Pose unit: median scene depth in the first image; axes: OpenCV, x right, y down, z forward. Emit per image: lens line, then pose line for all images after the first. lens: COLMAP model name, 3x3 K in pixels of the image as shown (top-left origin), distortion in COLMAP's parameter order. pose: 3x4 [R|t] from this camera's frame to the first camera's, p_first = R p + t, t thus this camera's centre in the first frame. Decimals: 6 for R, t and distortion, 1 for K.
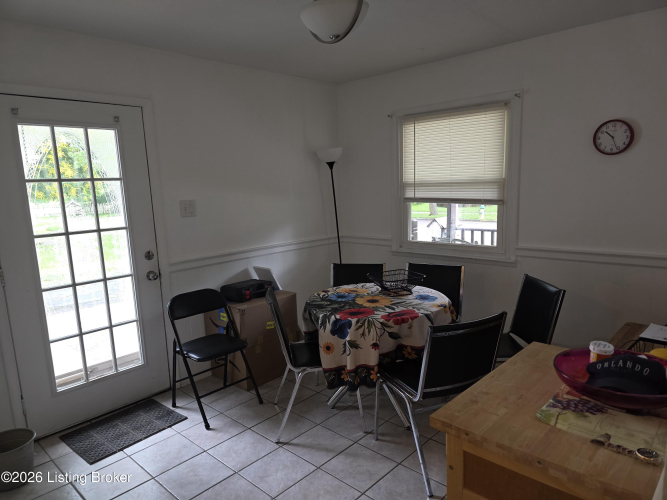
lens RADIAL K [[446.2, 0, 326.5], [0, 446.2, 260.2], [0, 0, 1]] dist [0.072449, -0.079639]
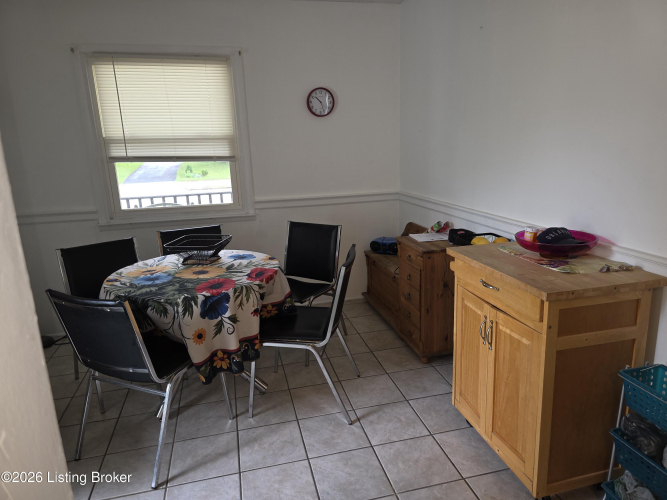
lens RADIAL K [[446.2, 0, 326.5], [0, 446.2, 260.2], [0, 0, 1]] dist [0.072449, -0.079639]
pose [[0.528125, -0.196044, 0.826227, -0.481860], [0.156216, 0.978810, 0.132394, -0.006549], [-0.834674, 0.059149, 0.547559, 0.343806]]
